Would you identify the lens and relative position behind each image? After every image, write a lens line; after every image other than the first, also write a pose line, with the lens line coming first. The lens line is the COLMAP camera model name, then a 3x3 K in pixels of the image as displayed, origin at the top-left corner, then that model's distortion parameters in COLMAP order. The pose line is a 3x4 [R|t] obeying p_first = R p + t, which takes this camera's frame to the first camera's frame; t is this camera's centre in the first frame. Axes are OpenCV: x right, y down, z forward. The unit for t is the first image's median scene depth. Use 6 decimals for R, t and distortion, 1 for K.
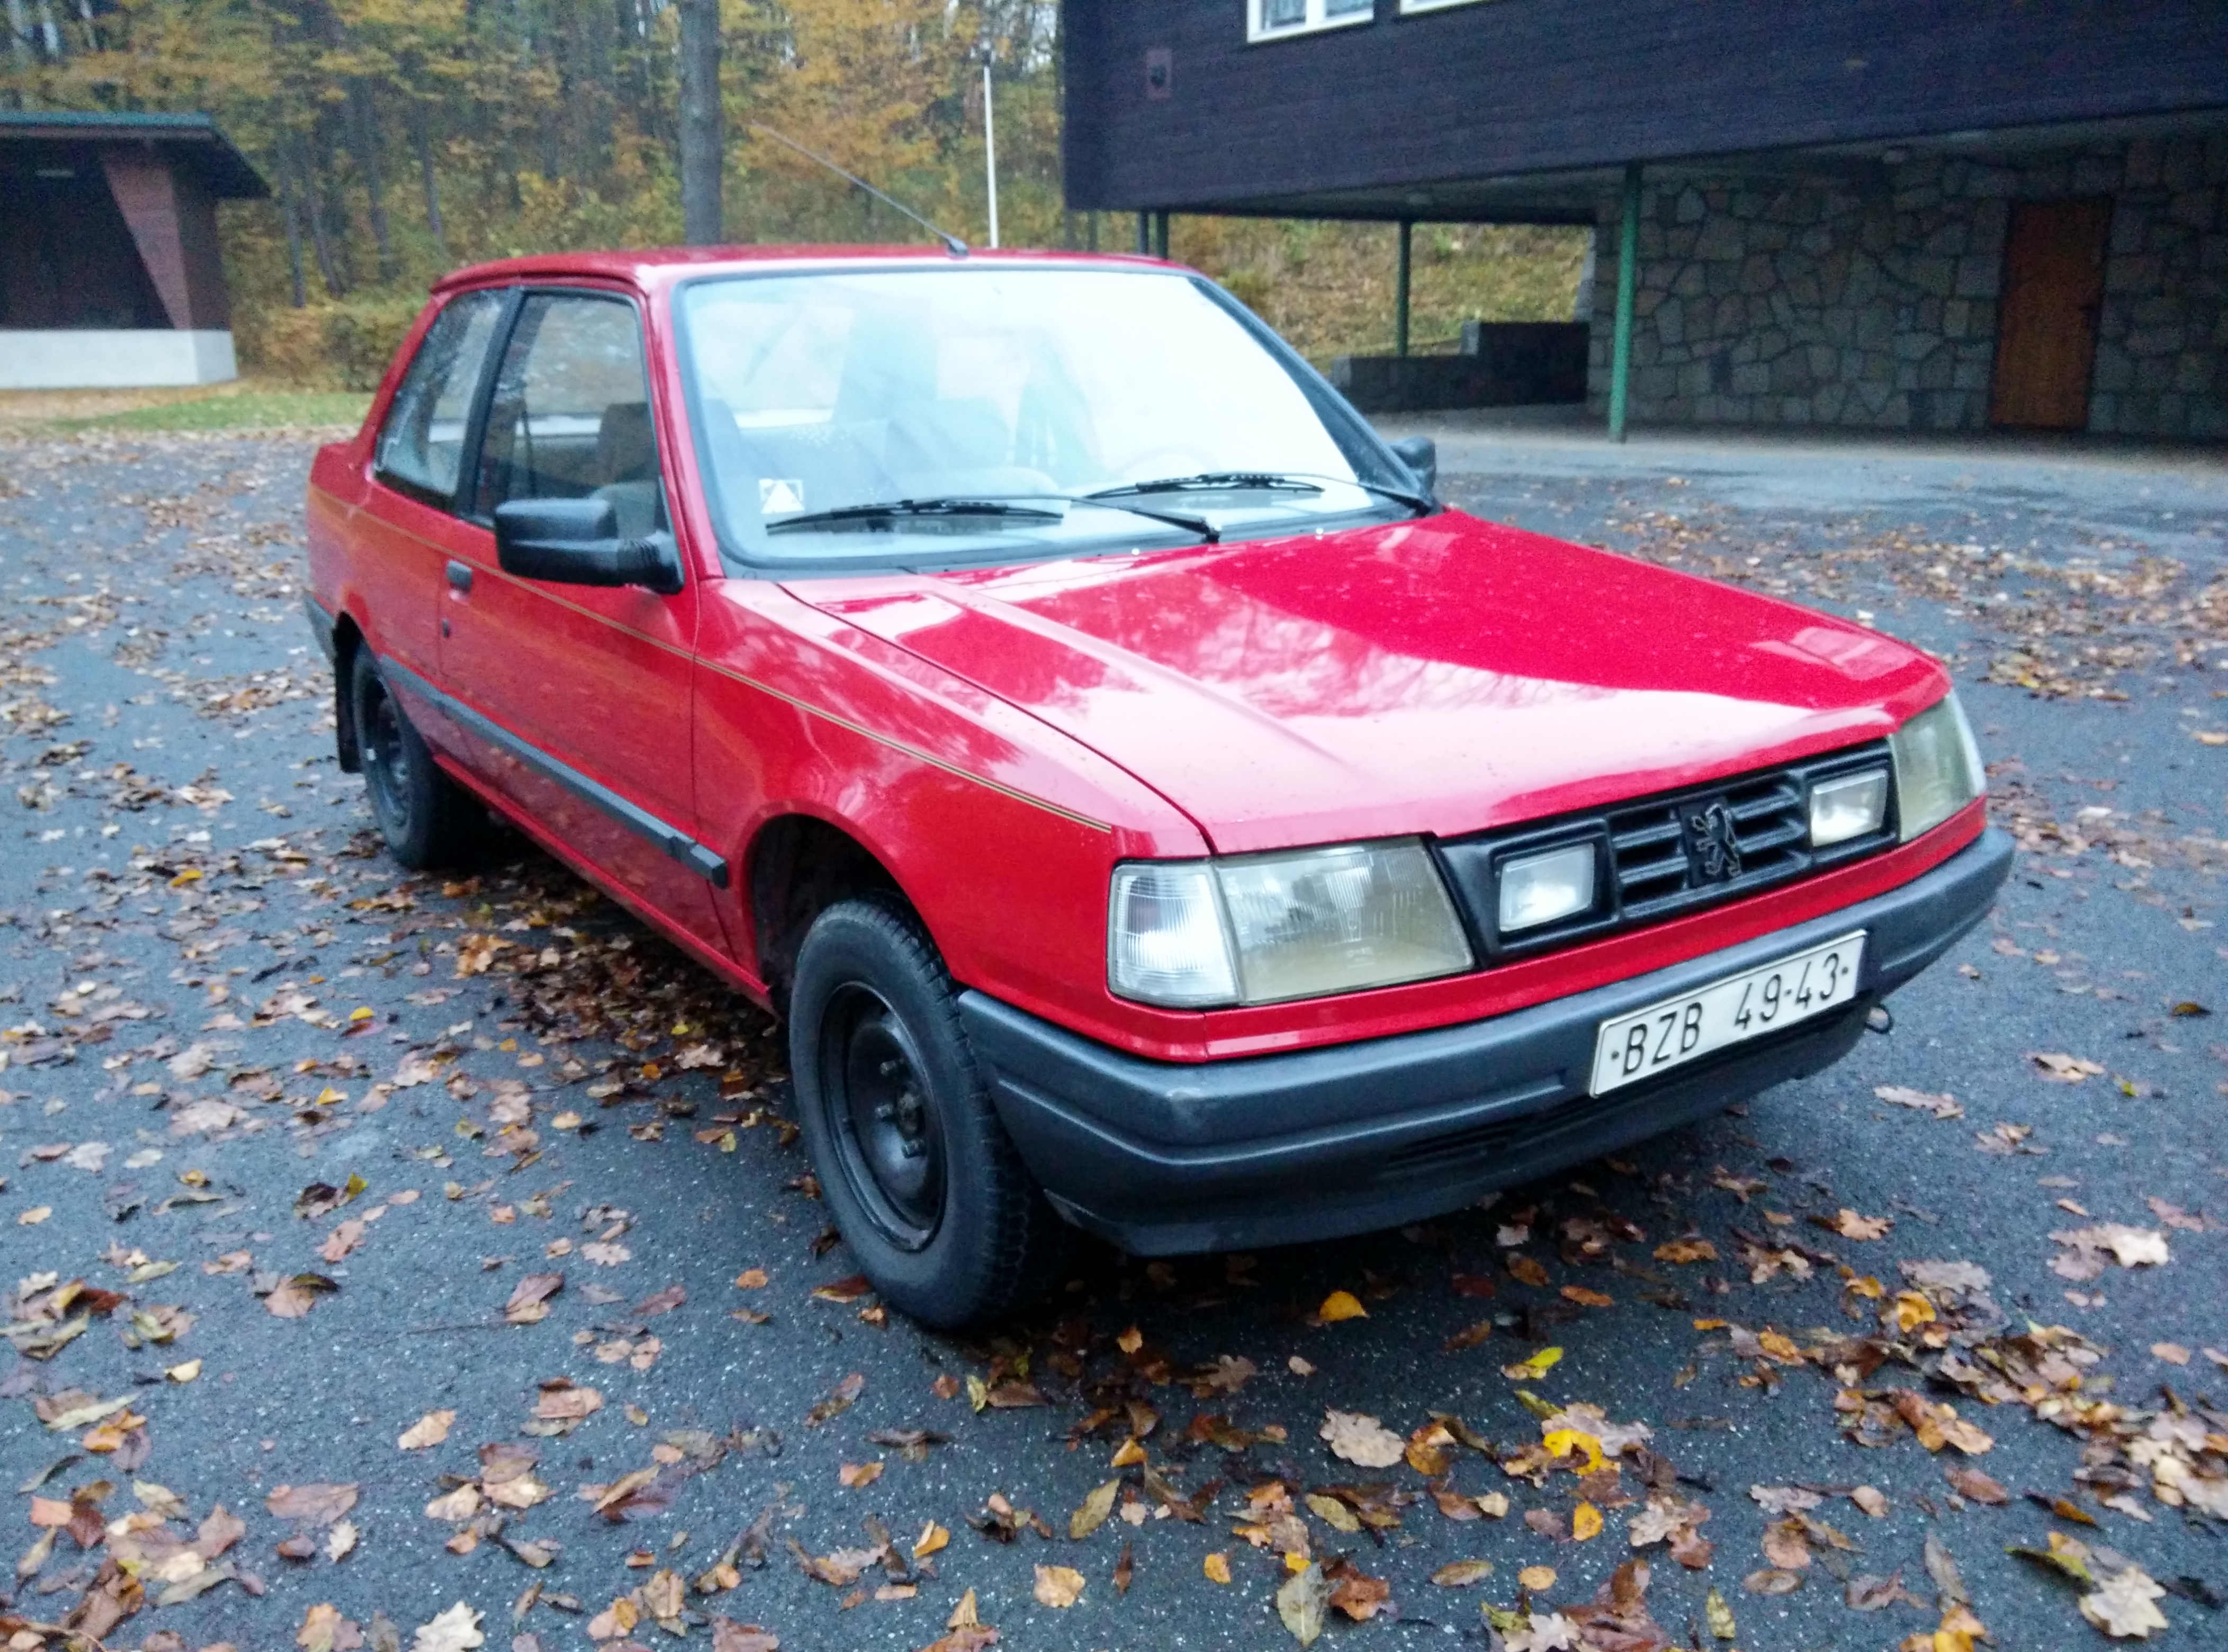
lens RADIAL K [[1774.6, 0, 1107.5], [0, 1774.6, 822.4], [0, 0, 1]] dist [0.110744, -0.196319]
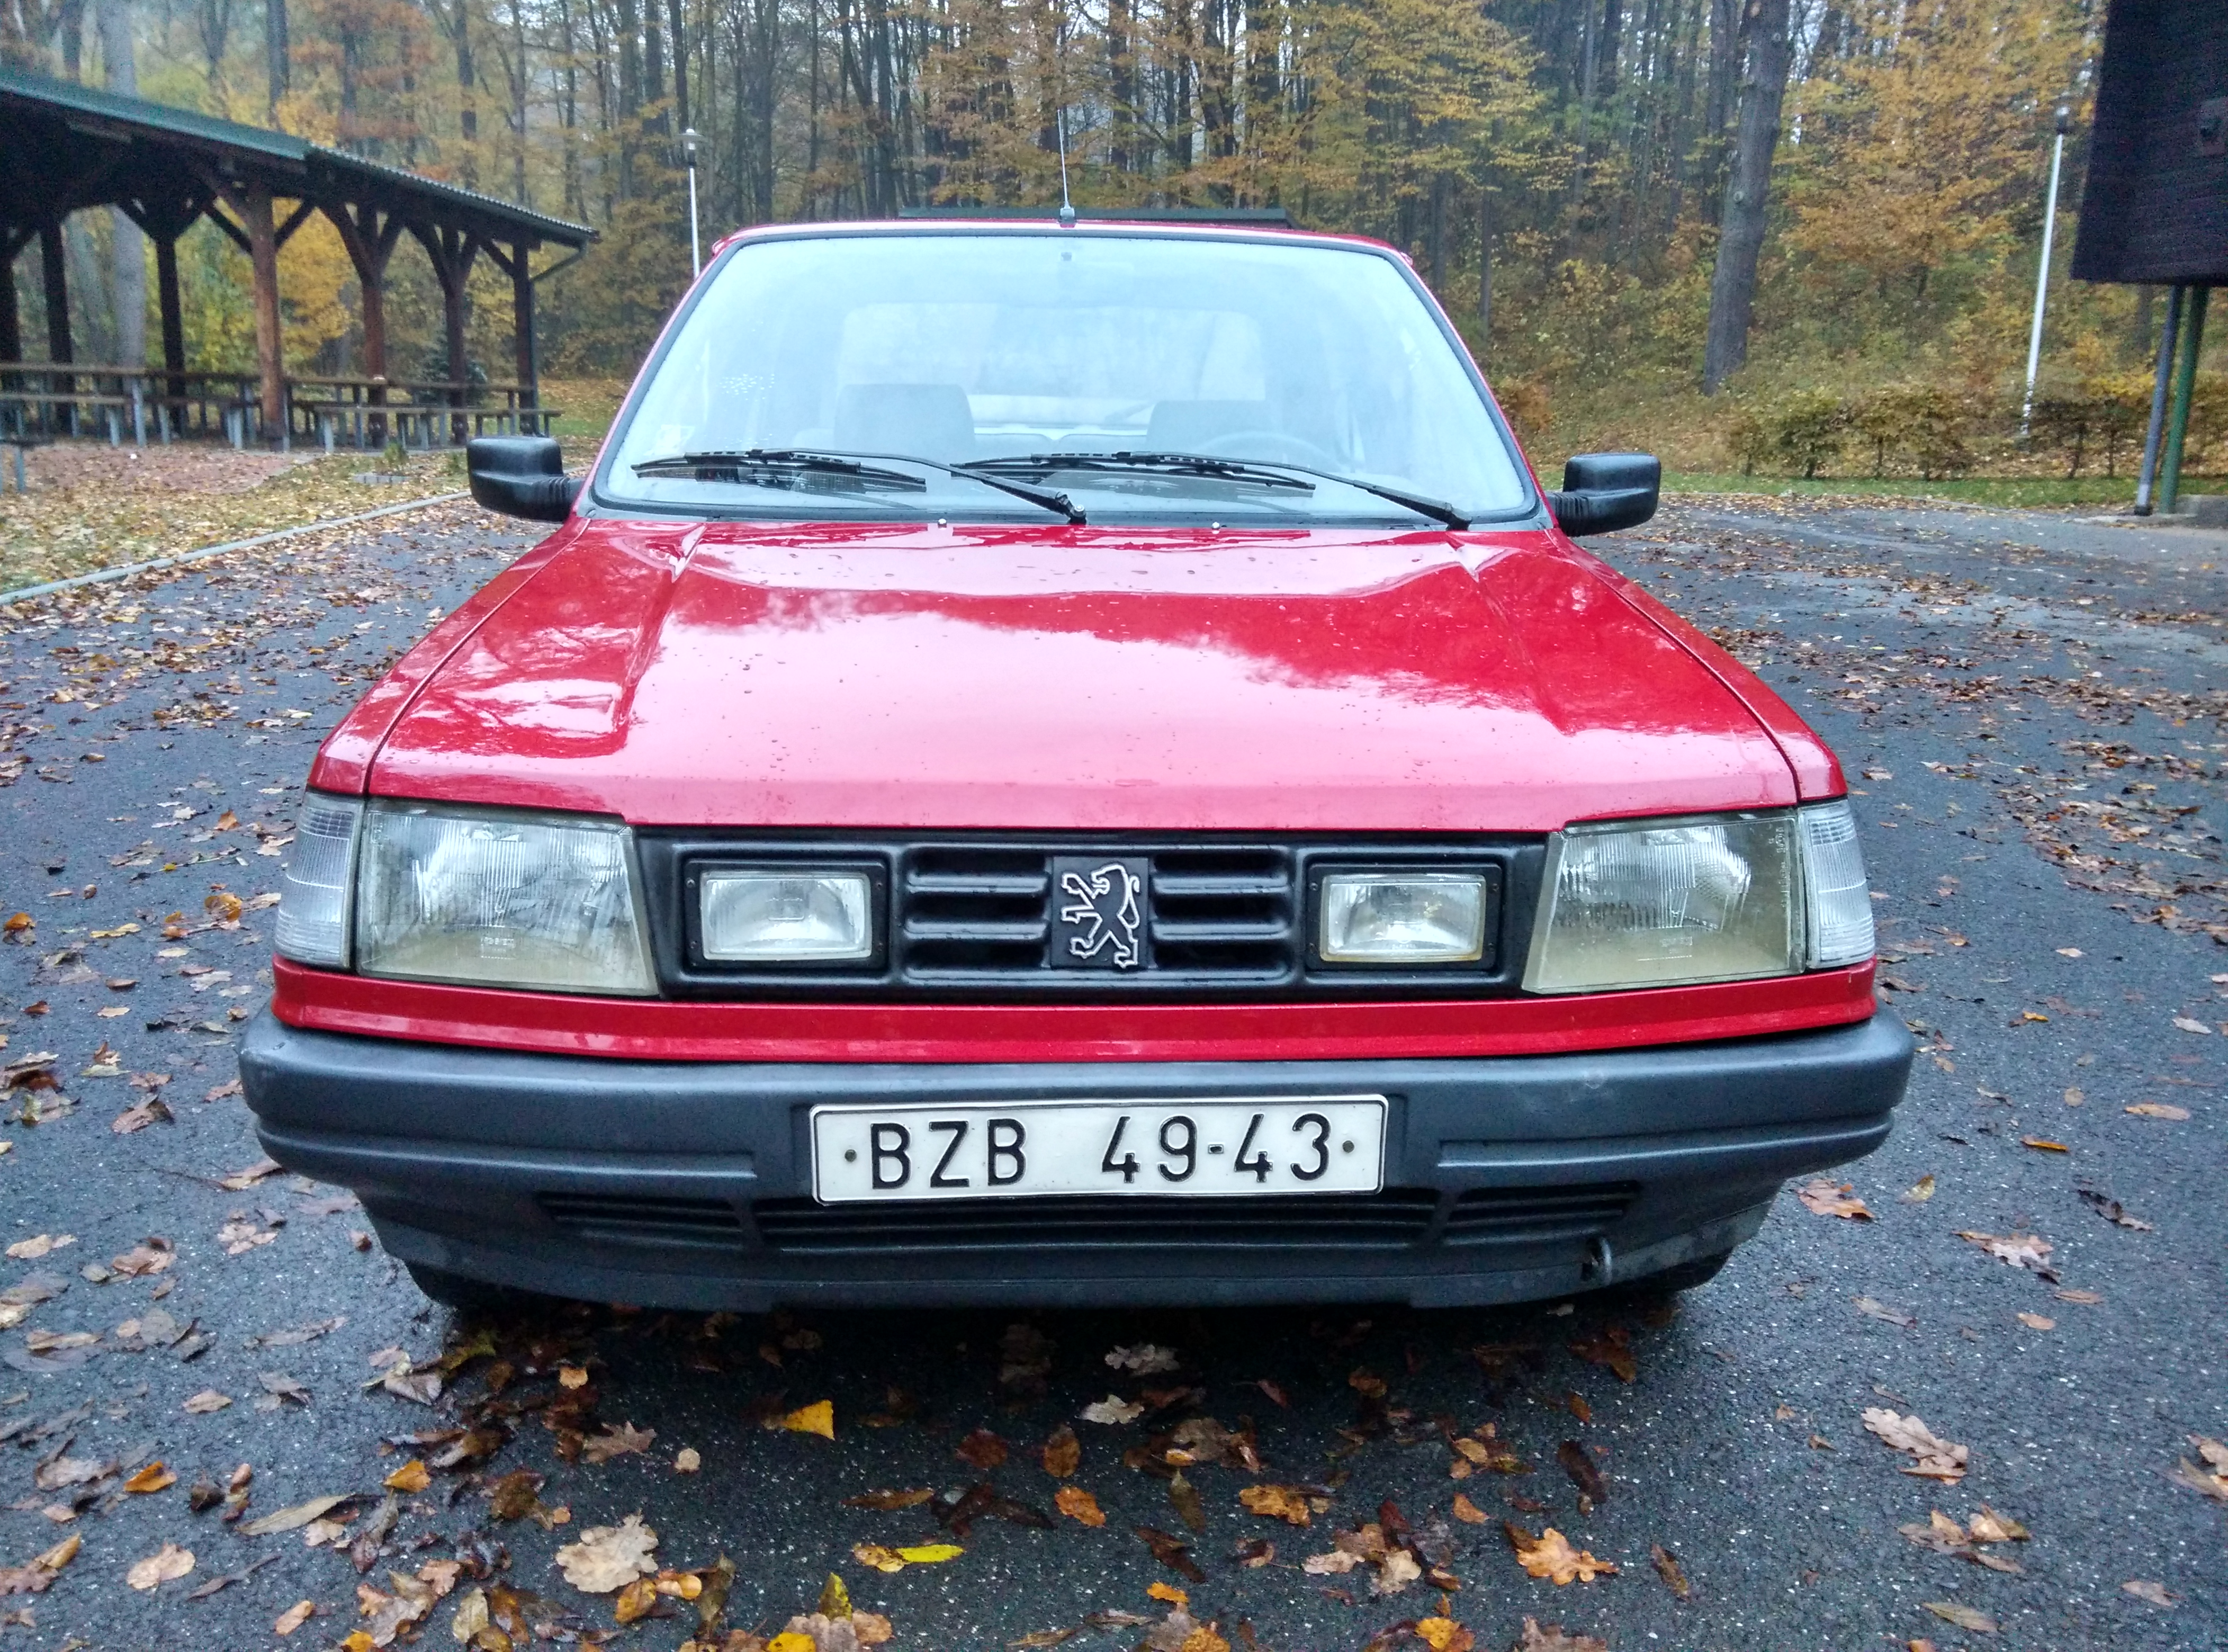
lens RADIAL K [[1774.6, 0, 1107.5], [0, 1774.6, 822.4], [0, 0, 1]] dist [0.110744, -0.196319]
pose [[0.856901, 0.152914, -0.492278, 0.650842], [-0.174117, 0.984721, 0.002796, -0.026729], [0.485184, 0.083318, 0.870433, 0.343877]]
